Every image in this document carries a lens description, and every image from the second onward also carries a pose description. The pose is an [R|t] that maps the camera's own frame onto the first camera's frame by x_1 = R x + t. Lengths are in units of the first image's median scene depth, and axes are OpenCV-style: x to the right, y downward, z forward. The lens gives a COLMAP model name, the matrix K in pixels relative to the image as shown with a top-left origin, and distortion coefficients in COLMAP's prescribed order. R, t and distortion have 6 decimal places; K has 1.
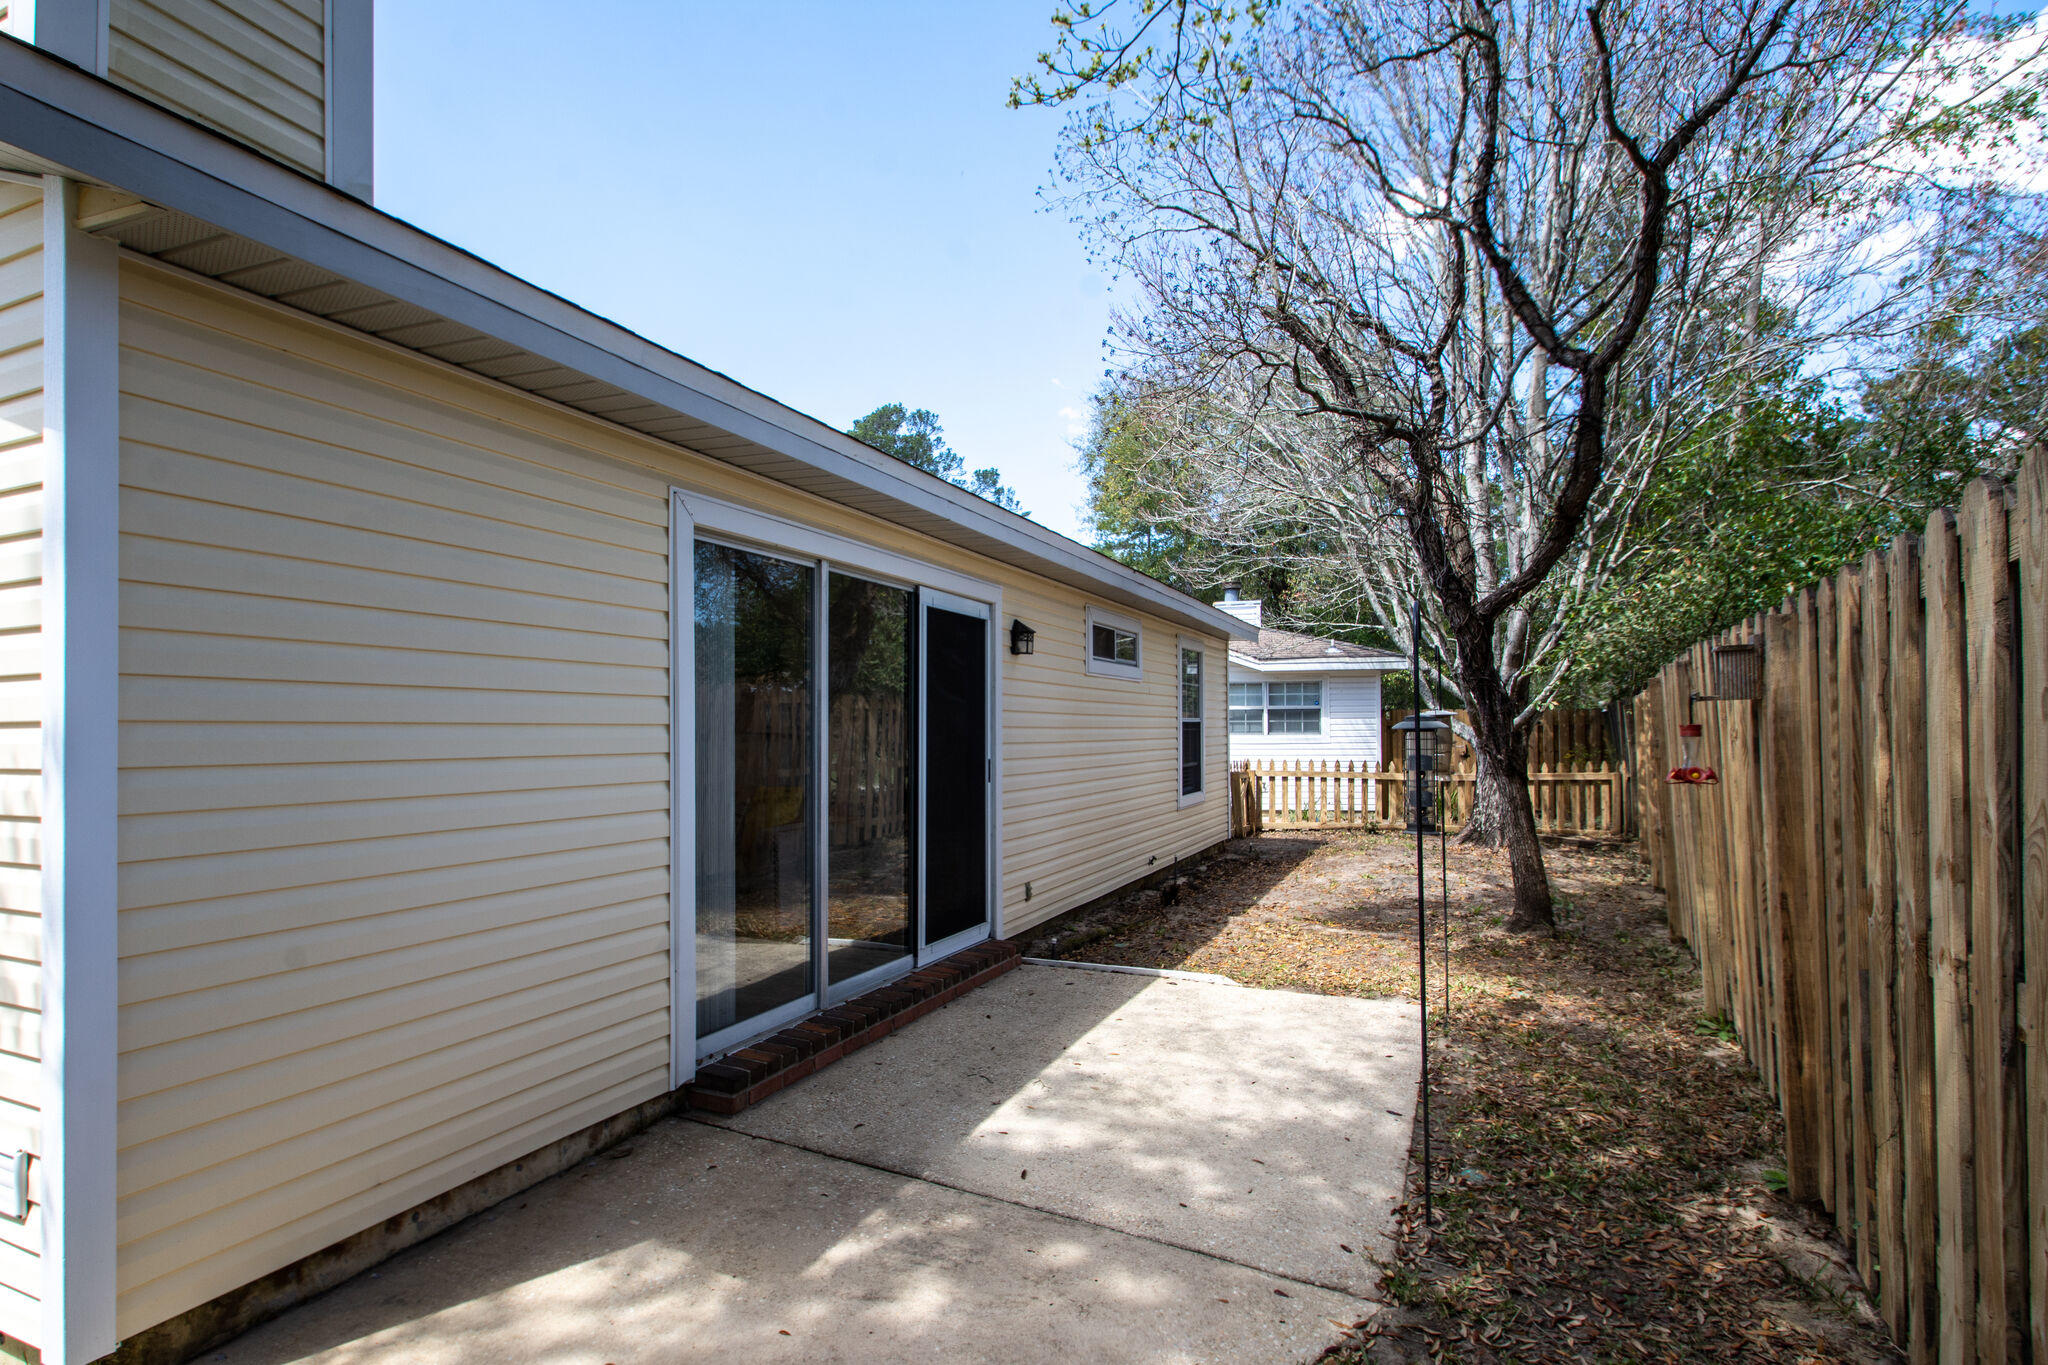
lens RADIAL K [[1052.9, 0, 961.5], [0, 1052.9, 701.6], [0, 0, 1]] dist [0.014401, -0.003929]
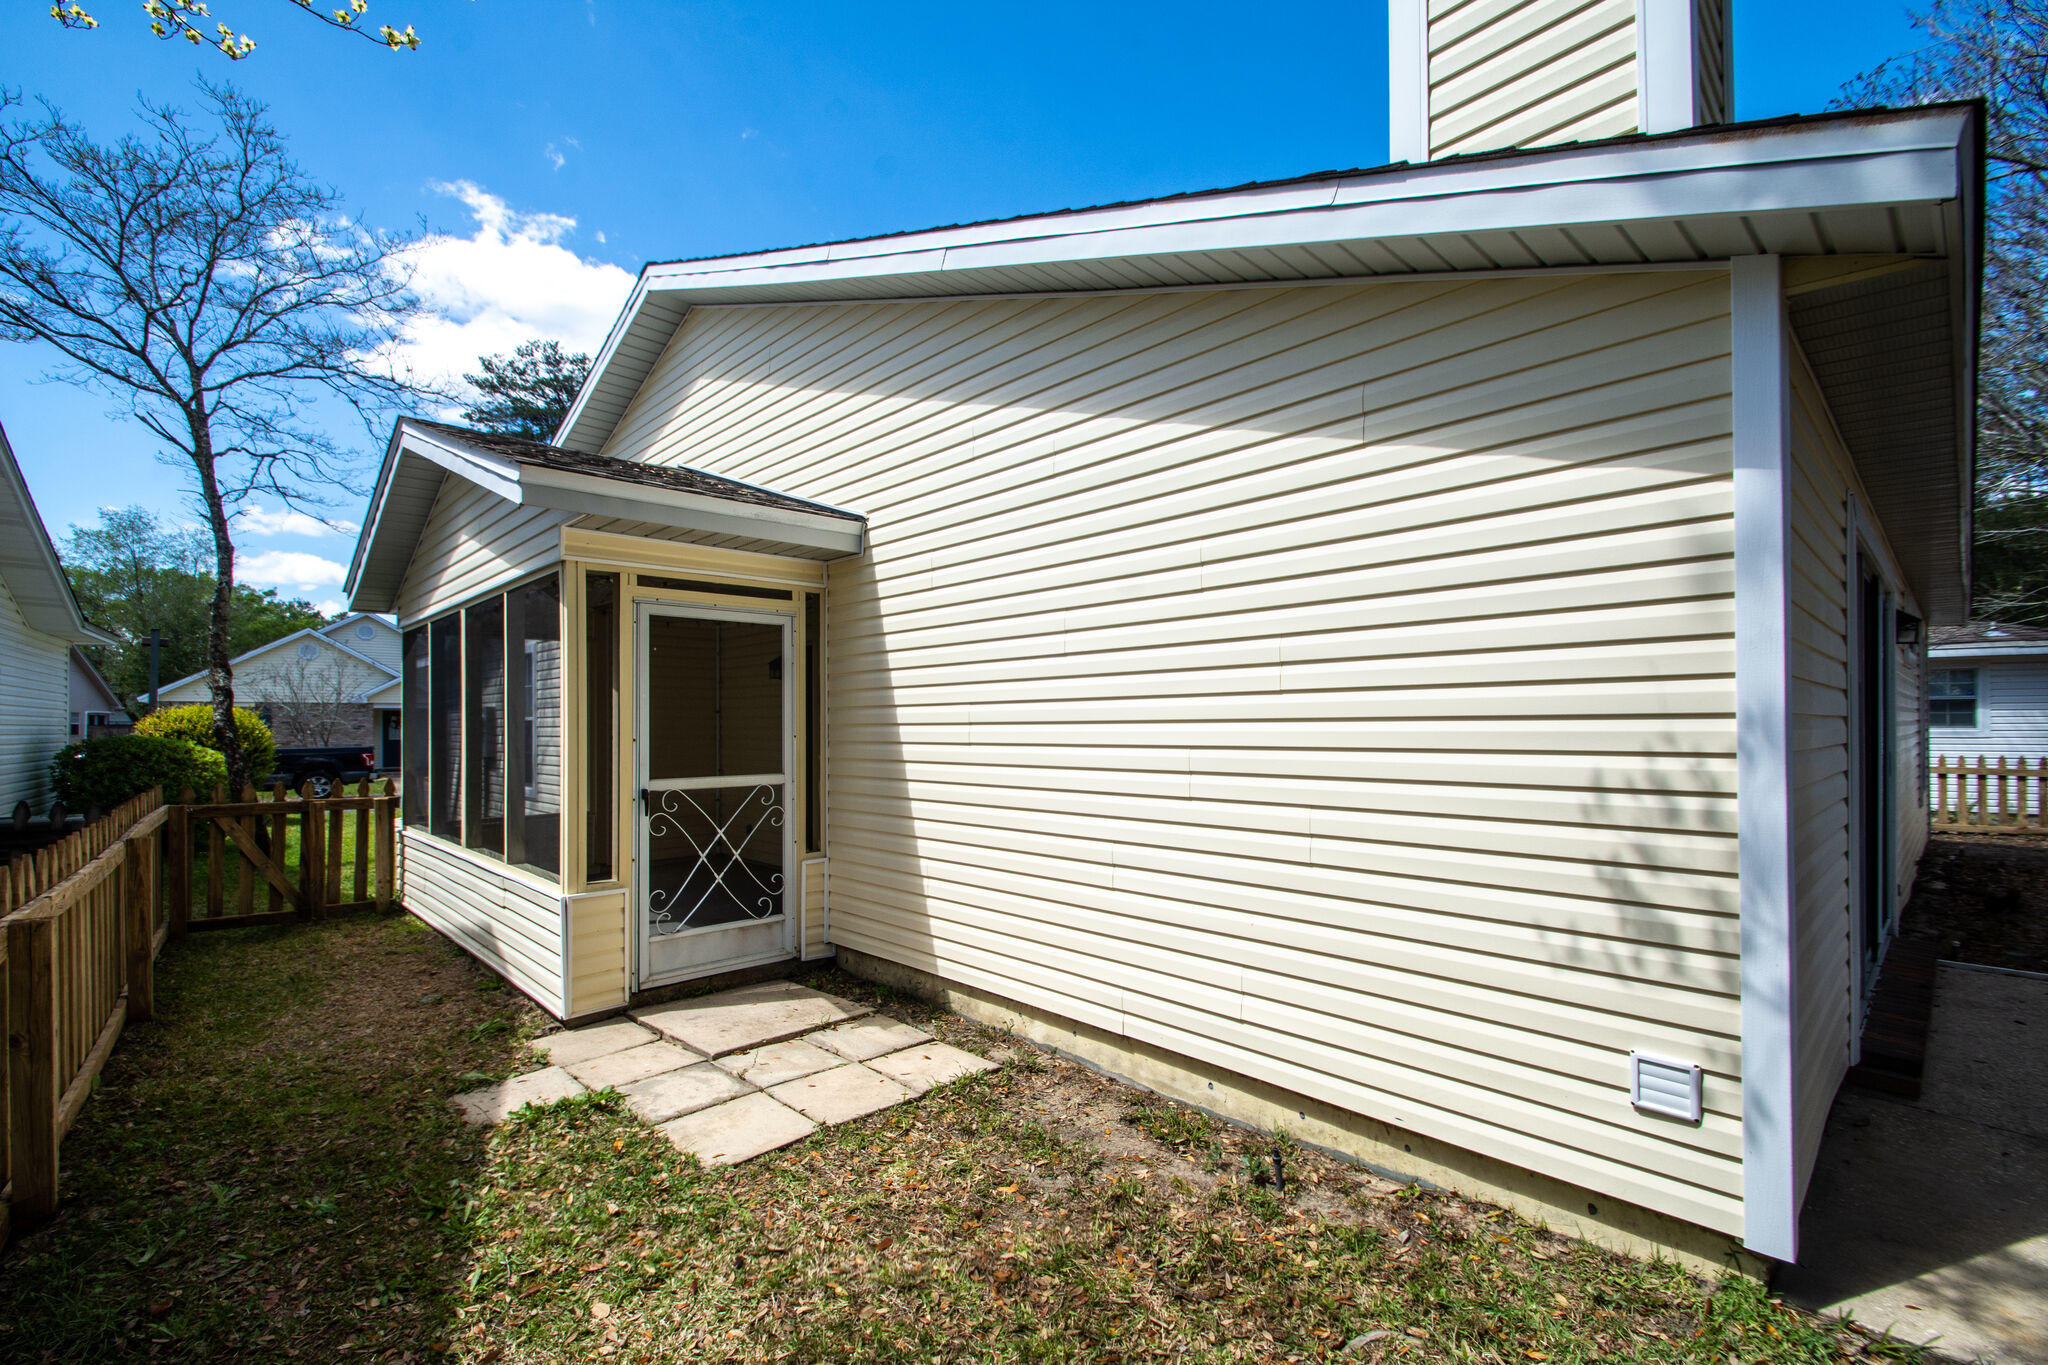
lens RADIAL K [[891.7, 0, 971.3], [0, 891.7, 703.4], [0, 0, 1]] dist [0.026566, -0.010830]
pose [[0.927509, -0.004533, -0.373774, -0.460987], [0.007228, 0.999957, 0.005811, -0.001210], [0.373731, -0.008091, 0.927502, -0.096210]]
